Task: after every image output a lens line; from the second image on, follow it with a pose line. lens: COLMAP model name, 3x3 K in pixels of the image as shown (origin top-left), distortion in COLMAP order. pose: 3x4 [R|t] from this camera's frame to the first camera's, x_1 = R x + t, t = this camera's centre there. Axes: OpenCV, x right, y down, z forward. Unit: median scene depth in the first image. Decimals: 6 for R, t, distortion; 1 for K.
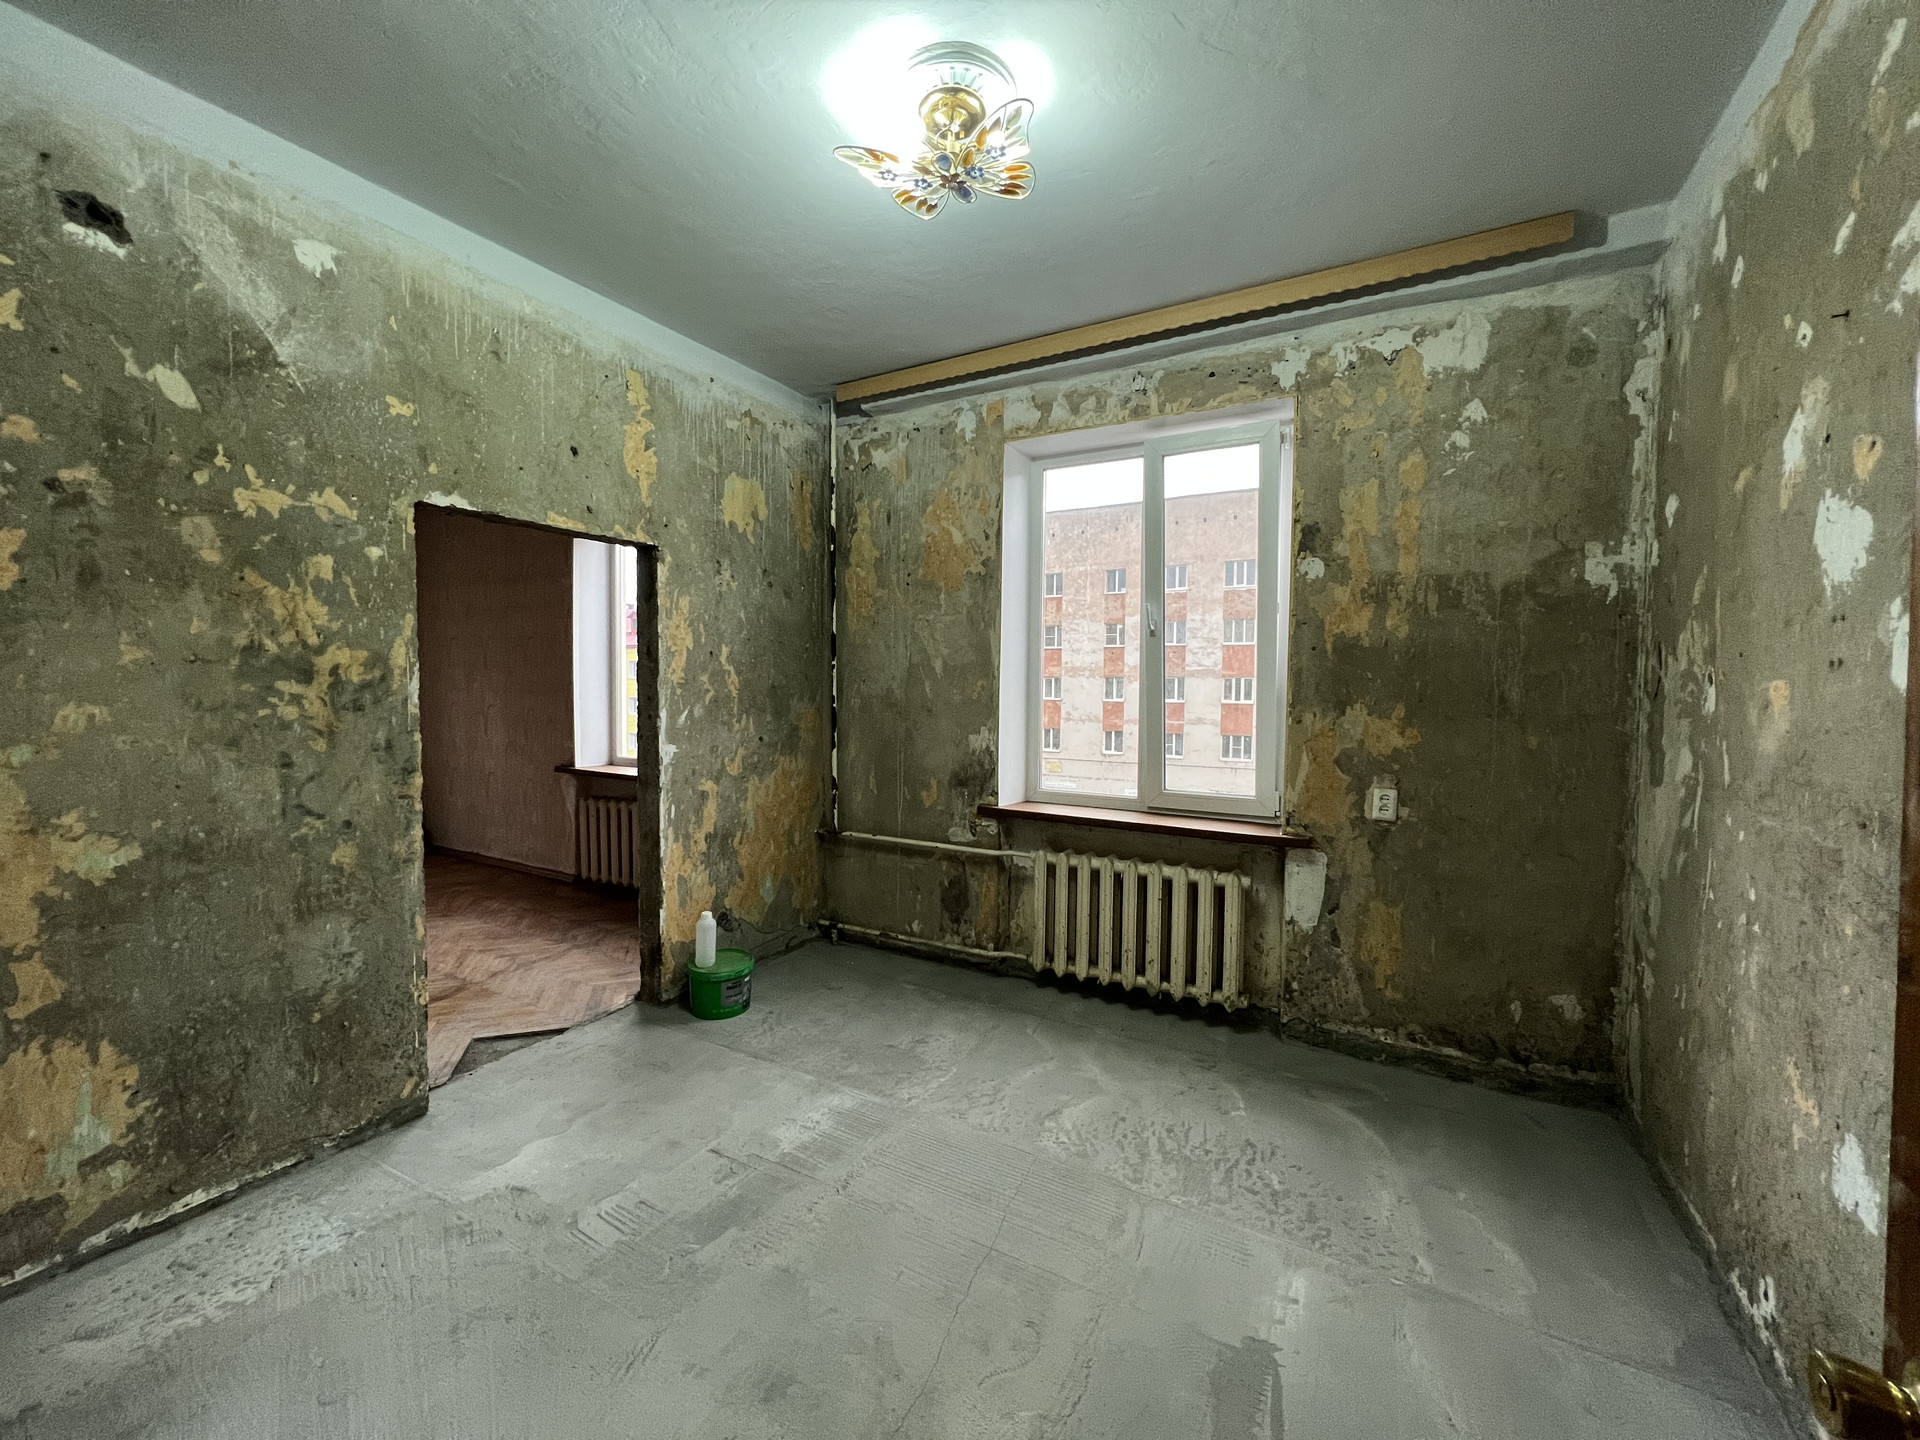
lens RADIAL K [[766.9, 0, 956.3], [0, 766.9, 712.9], [0, 0, 1]] dist [-0.000423, 0.000192]
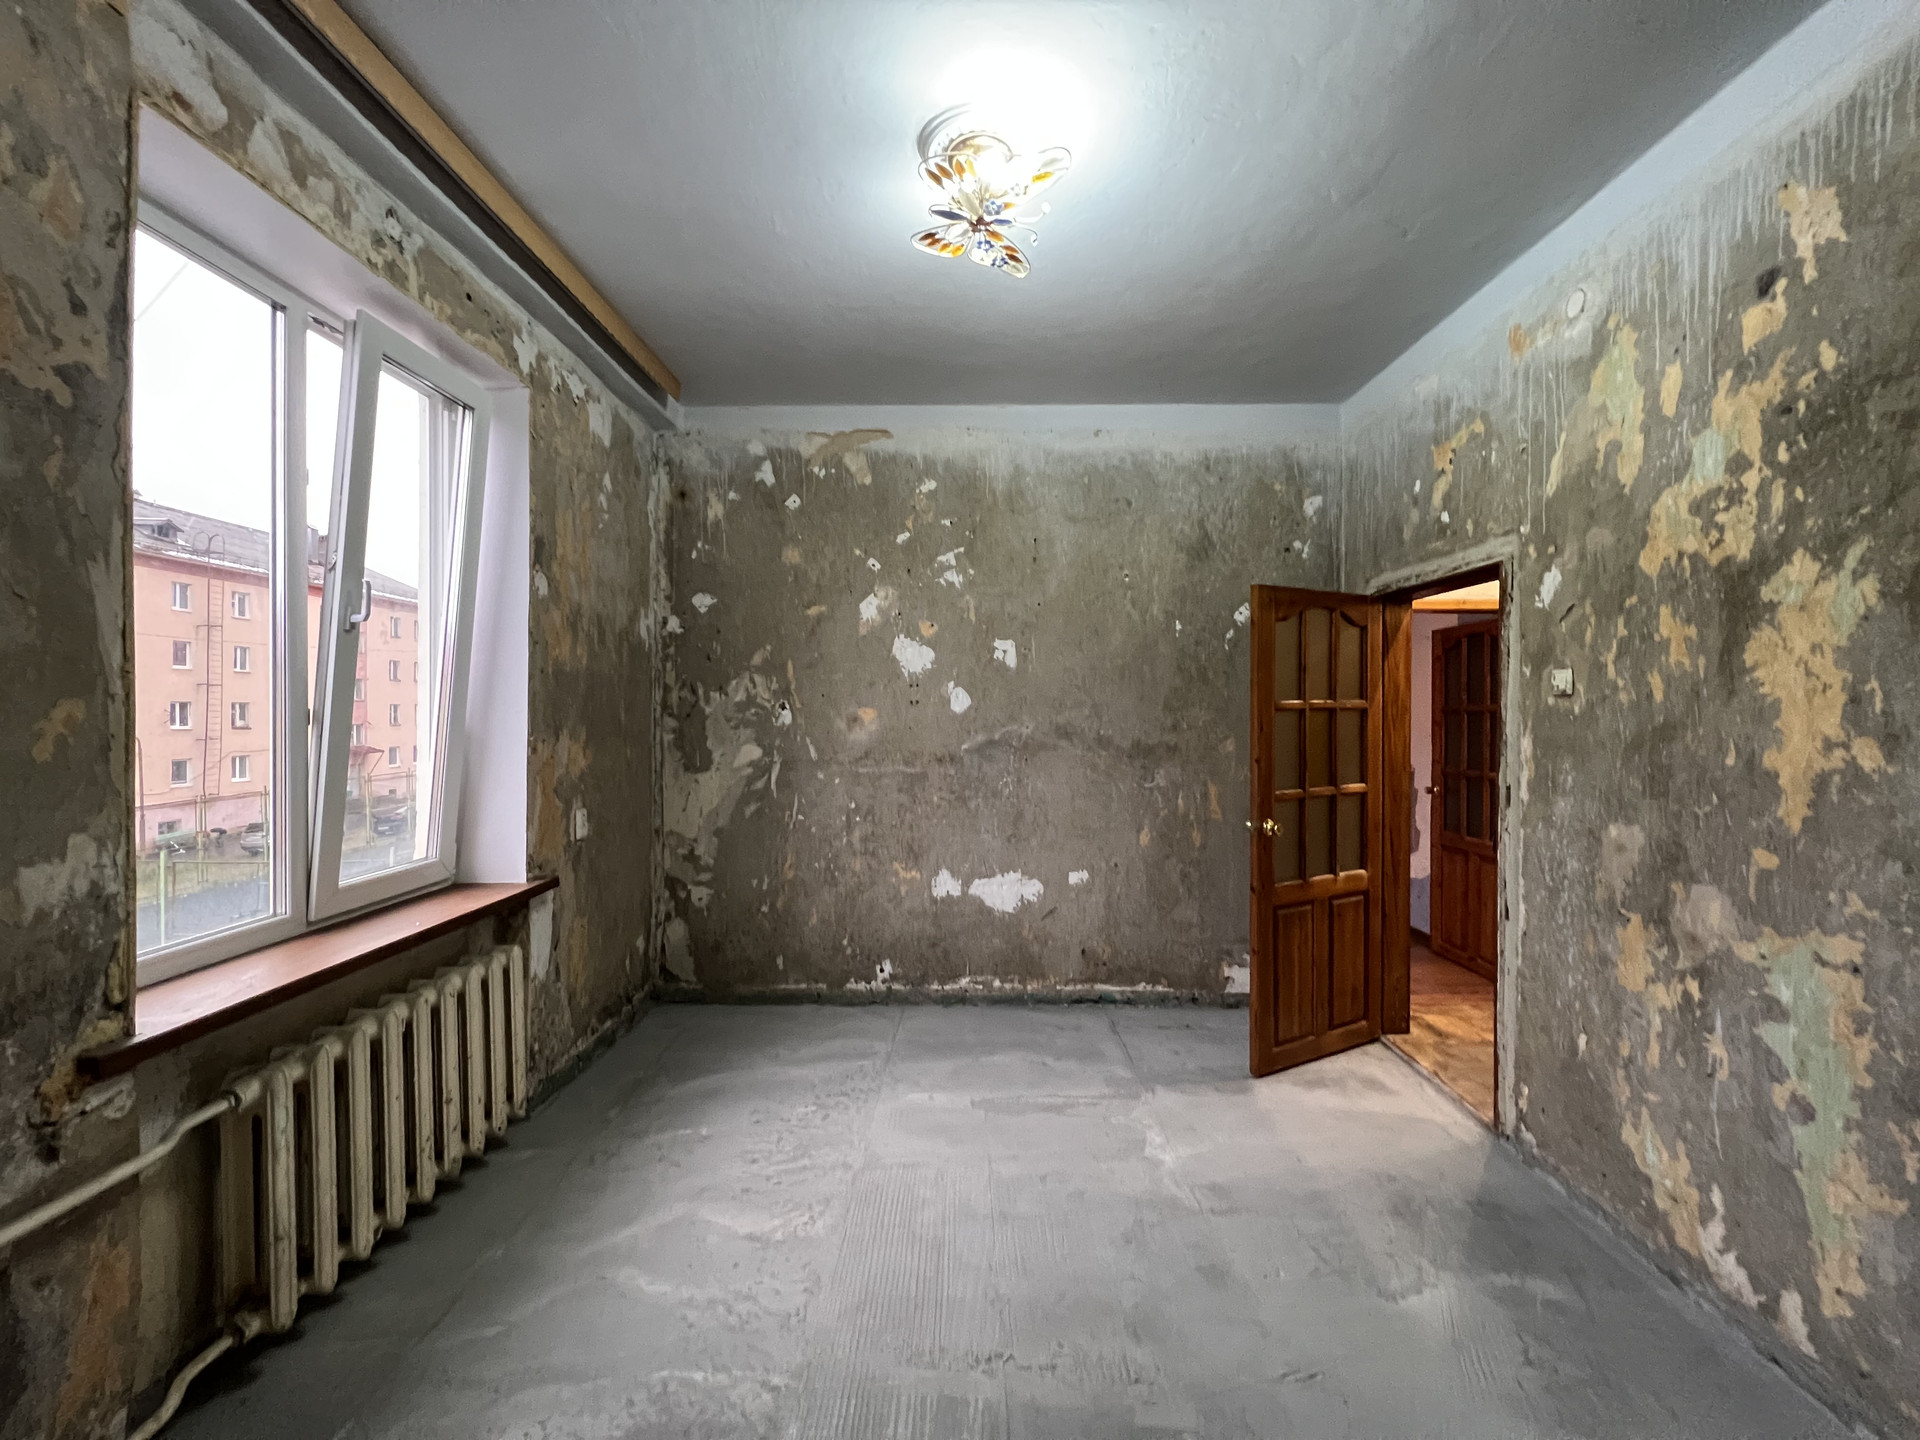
lens RADIAL K [[766.9, 0, 956.3], [0, 766.9, 712.9], [0, 0, 1]] dist [-0.000423, 0.000192]
pose [[-0.478679, -0.012634, 0.877899, -0.581412], [0.026718, 0.999224, 0.028949, -0.046977], [-0.877583, 0.037313, -0.477970, 1.000198]]
